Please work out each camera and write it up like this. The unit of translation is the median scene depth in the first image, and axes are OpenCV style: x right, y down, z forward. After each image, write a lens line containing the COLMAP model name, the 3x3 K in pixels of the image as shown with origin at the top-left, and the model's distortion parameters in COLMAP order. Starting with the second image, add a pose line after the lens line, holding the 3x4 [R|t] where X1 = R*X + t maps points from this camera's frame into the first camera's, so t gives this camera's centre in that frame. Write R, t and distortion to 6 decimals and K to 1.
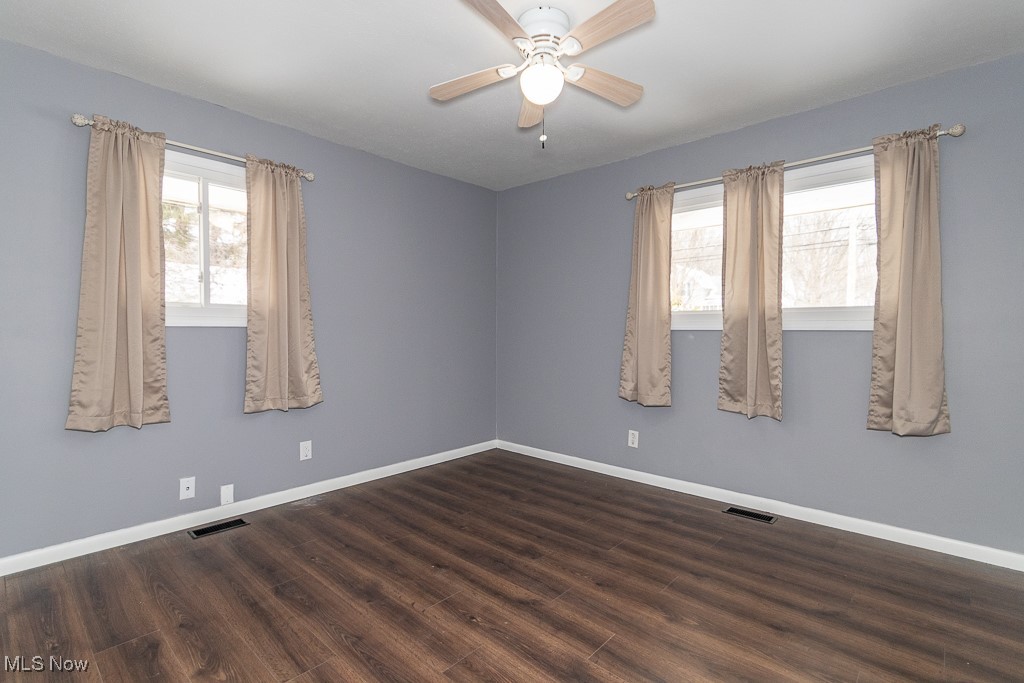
lens RADIAL K [[477.0, 0, 508.8], [0, 477.0, 345.0], [0, 0, 1]] dist [0.008730, -0.007813]
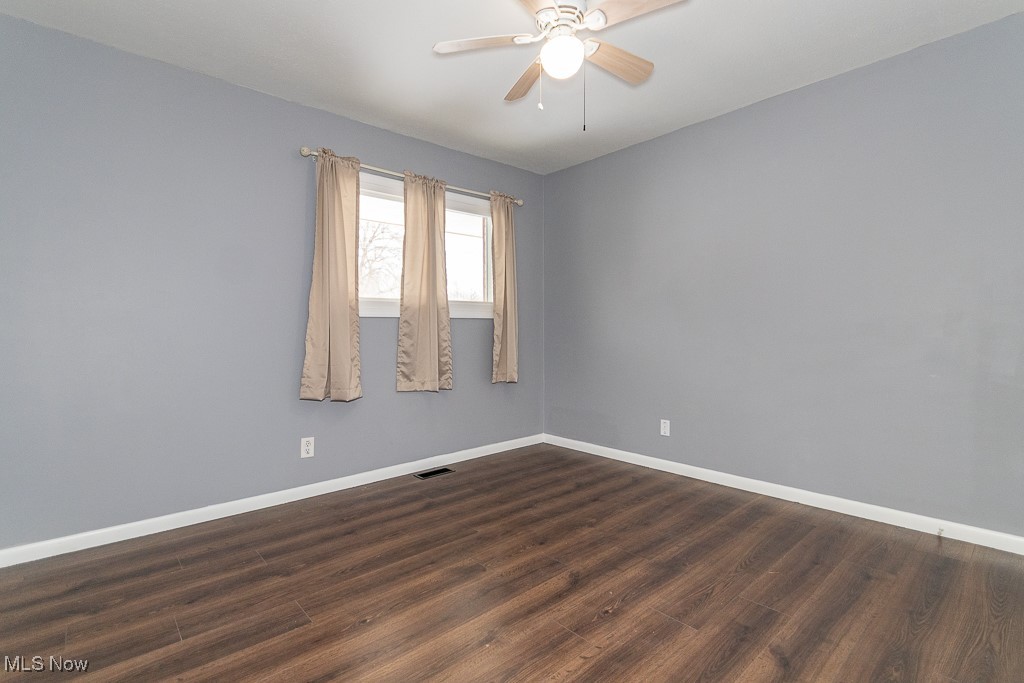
lens RADIAL K [[477.0, 0, 508.8], [0, 477.0, 345.0], [0, 0, 1]] dist [0.008730, -0.007813]
pose [[0.106019, -0.040519, 0.993538, -0.654140], [0.039309, 0.998559, 0.036529, 0.001557], [-0.993587, 0.035182, 0.107459, 0.691922]]
